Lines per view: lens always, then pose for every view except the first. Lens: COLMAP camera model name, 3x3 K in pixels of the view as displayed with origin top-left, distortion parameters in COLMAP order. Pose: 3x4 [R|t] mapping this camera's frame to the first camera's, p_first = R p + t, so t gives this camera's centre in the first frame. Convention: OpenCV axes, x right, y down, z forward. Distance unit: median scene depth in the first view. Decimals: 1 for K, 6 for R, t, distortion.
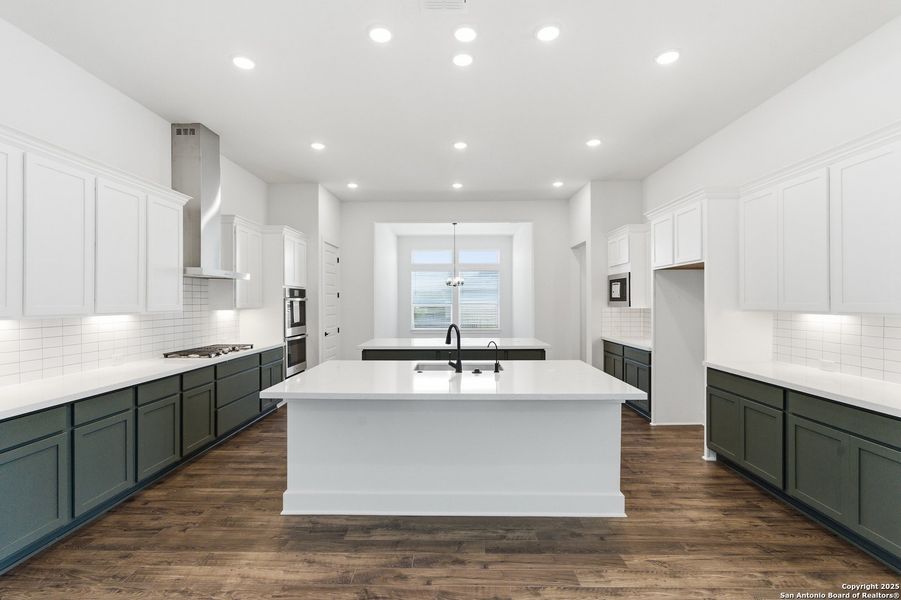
lens RADIAL K [[405.9, 0, 450.8], [0, 405.9, 301.1], [0, 0, 1]] dist [-0.006023, 0.003670]
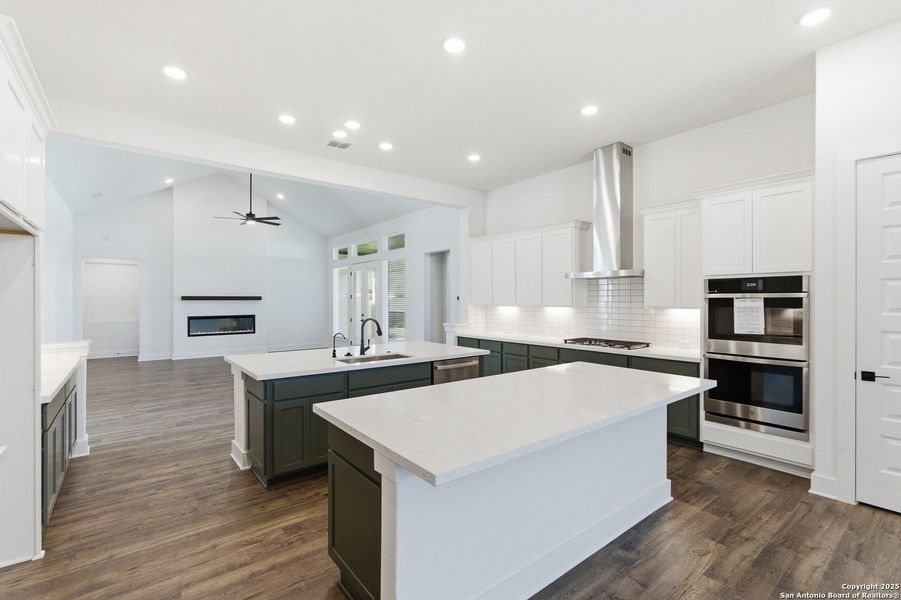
lens RADIAL K [[405.9, 0, 444.9], [0, 405.9, 299.9], [0, 0, 1]] dist [-0.006023, 0.003670]
pose [[-0.779916, 0.003625, -0.625874, 0.598973], [0.002720, 0.999993, 0.002403, -0.000745], [0.625878, 0.000172, -0.779921, 2.095755]]
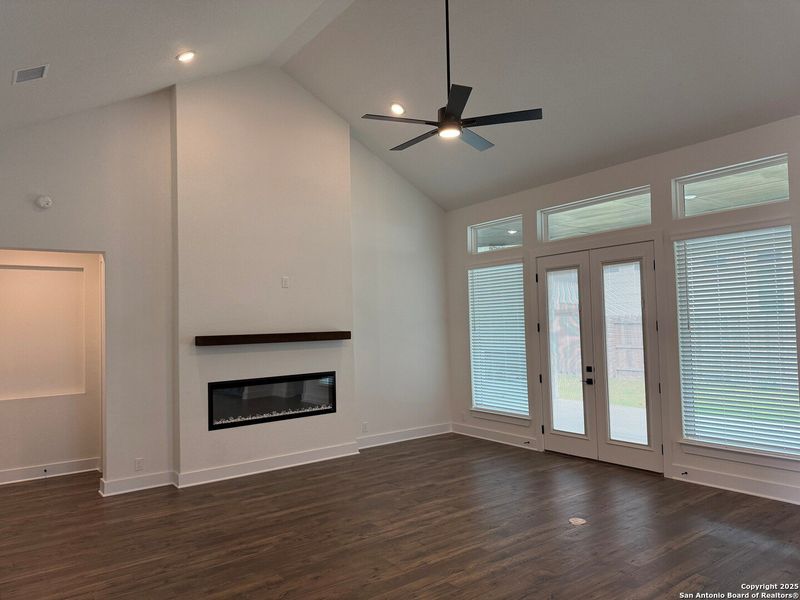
lens RADIAL K [[559.0, 0, 395.6], [0, 559.0, 303.5], [0, 0, 1]] dist [0.045980, -0.055548]
pose [[-0.799050, 0.001817, -0.601262, 0.811384], [0.027524, 0.999058, -0.033559, -0.053822], [0.600635, -0.043365, -0.798347, 0.362732]]
